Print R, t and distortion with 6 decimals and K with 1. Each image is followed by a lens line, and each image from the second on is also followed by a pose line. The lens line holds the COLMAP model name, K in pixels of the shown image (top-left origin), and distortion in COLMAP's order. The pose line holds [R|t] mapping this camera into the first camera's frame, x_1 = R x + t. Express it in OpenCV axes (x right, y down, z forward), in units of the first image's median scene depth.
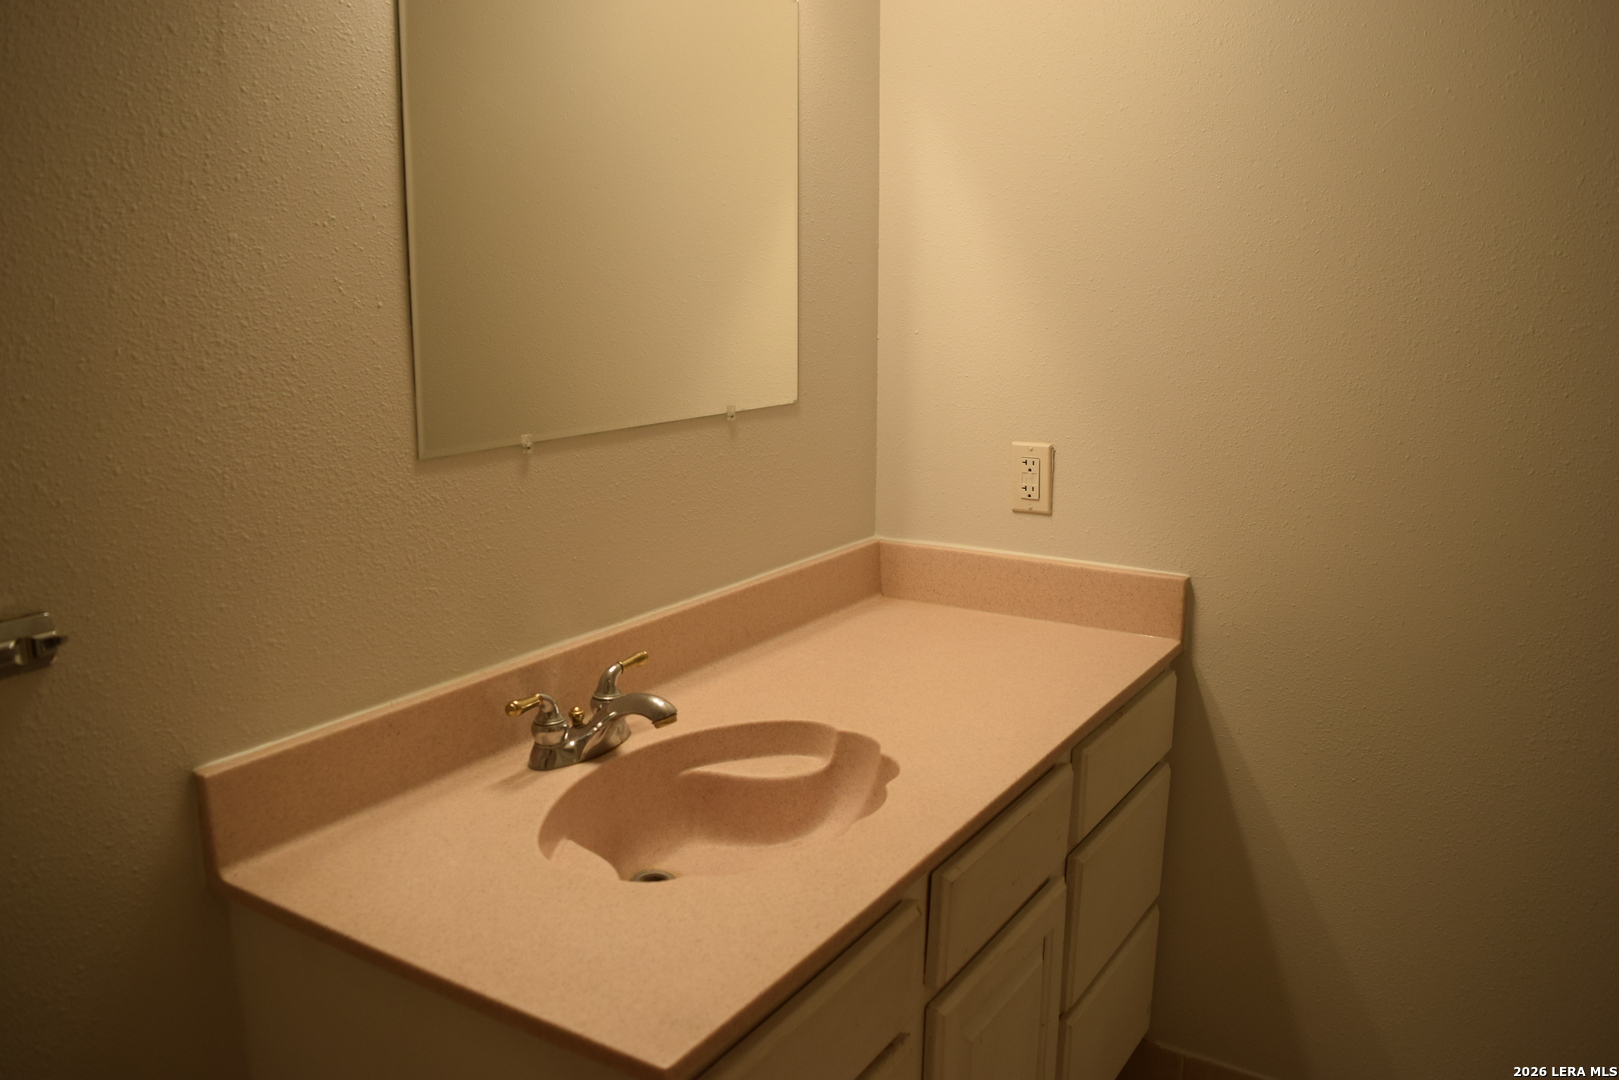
lens RADIAL K [[1274.7, 0, 809.3], [0, 1274.7, 541.4], [0, 0, 1]] dist [-0.079473, 0.001090]
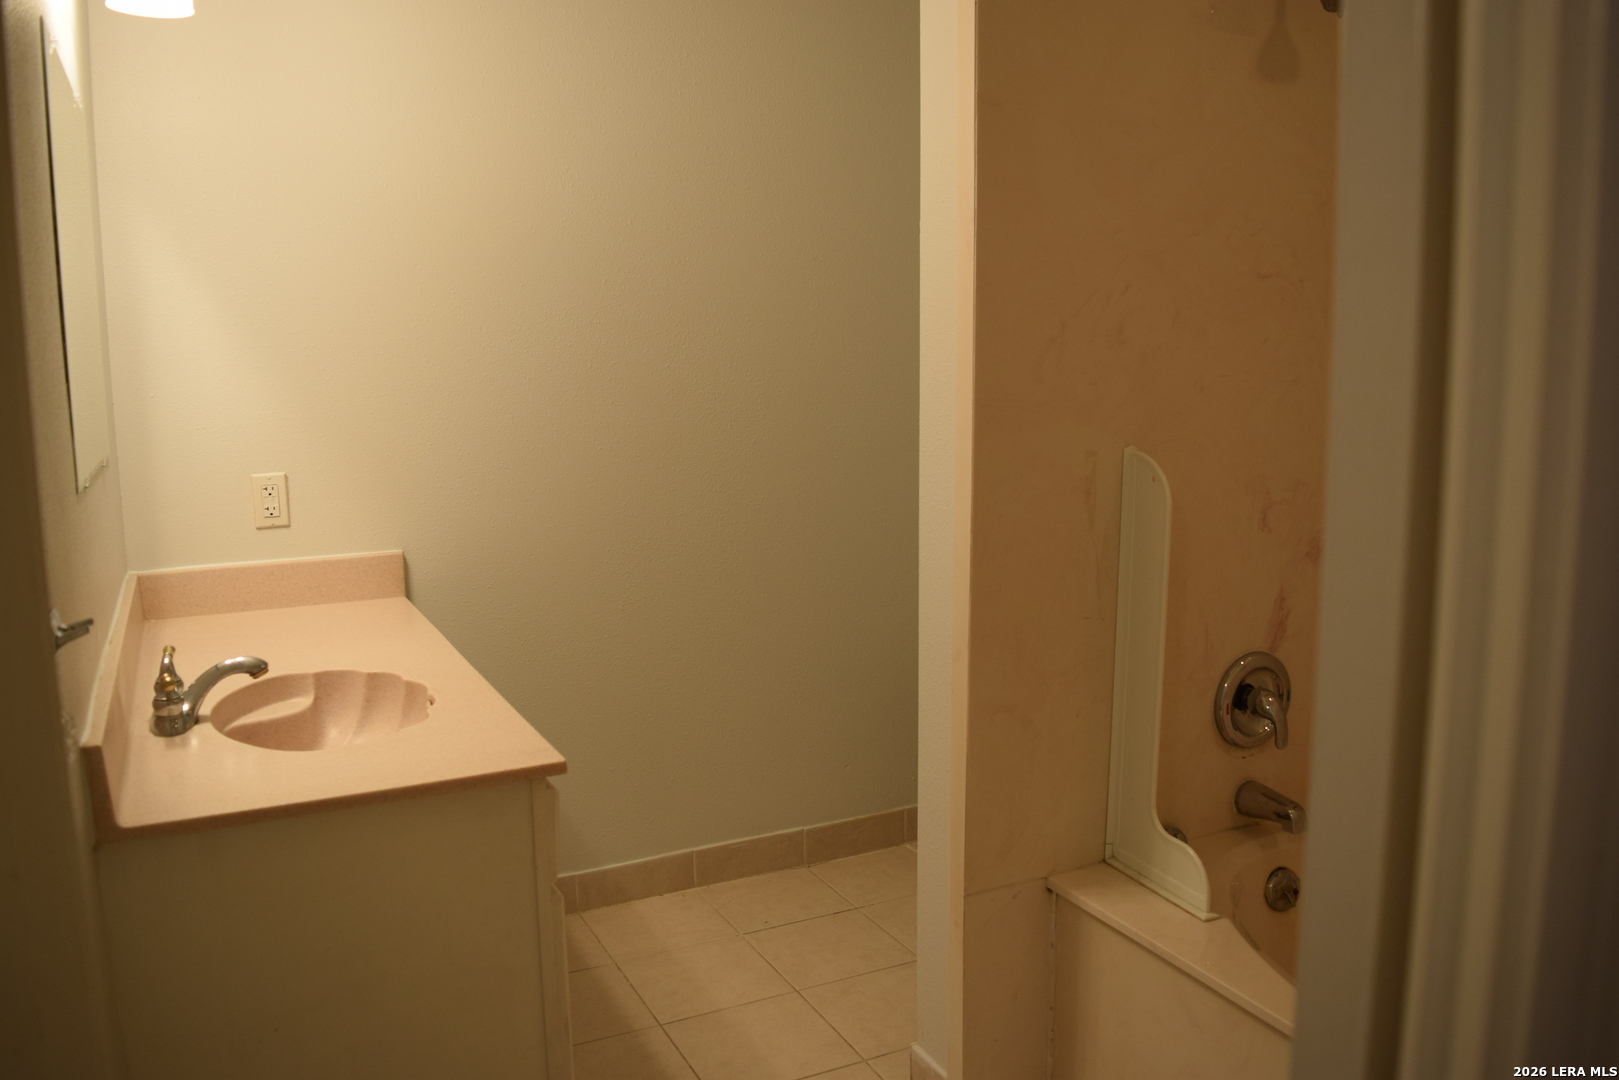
lens RADIAL K [[1274.7, 0, 810.0], [0, 1274.7, 540.1], [0, 0, 1]] dist [-0.079473, 0.001090]
pose [[0.520710, -0.135041, 0.842986, -0.628774], [0.188925, 0.981157, 0.040476, 0.042336], [-0.832567, 0.138185, 0.536411, -0.144714]]
